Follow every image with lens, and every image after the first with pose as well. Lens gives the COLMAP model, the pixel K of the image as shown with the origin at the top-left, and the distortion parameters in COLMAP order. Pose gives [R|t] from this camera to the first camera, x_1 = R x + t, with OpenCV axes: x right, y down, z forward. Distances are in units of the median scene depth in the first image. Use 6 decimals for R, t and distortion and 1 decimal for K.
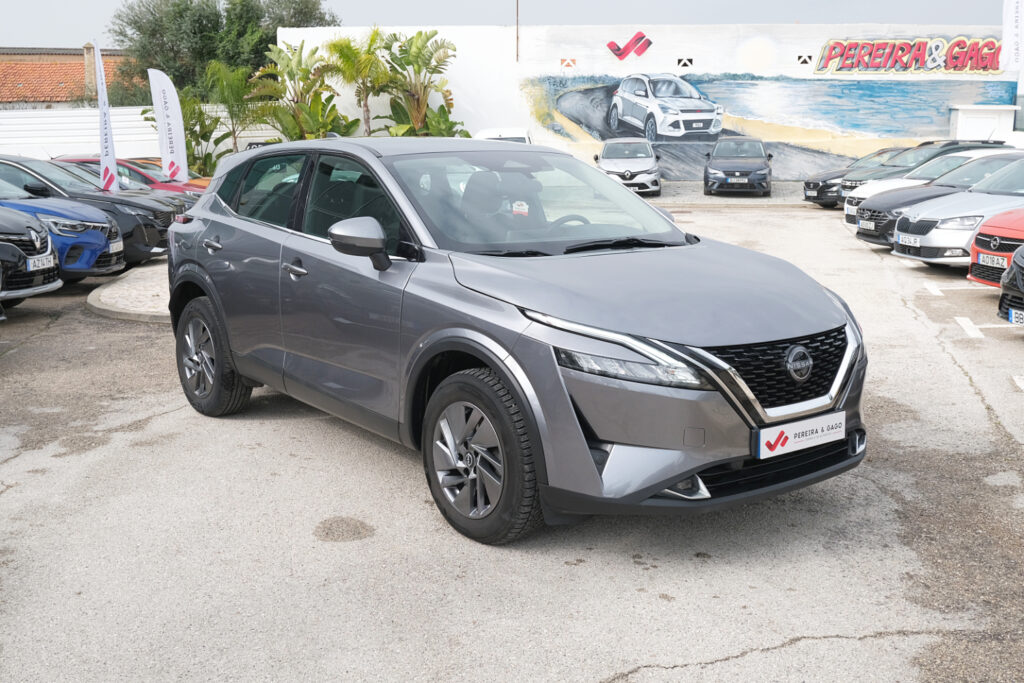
lens RADIAL K [[1149.0, 0, 512.0], [0, 1149.0, 341.5], [0, 0, 1]] dist [-0.016718, -0.000849]
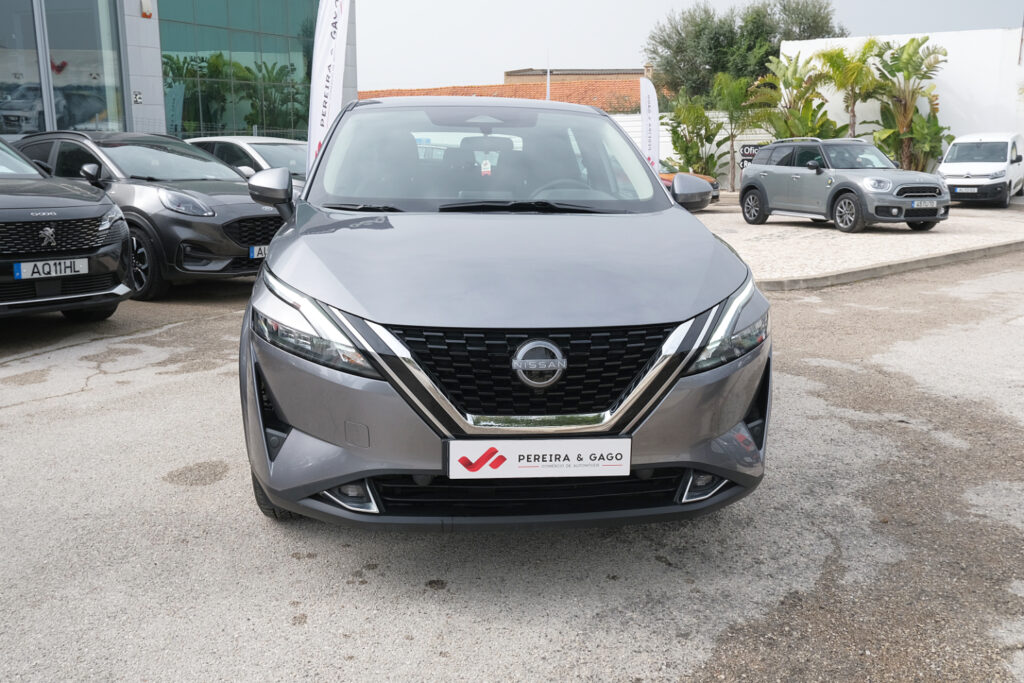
lens RADIAL K [[965.7, 0, 512.0], [0, 965.7, 341.5], [0, 0, 1]] dist [0.004263, 0.009308]
pose [[0.854577, 0.115327, -0.506357, 0.081999], [-0.104964, 0.993264, 0.049078, -0.003578], [0.508607, 0.011209, 0.860926, 0.066745]]
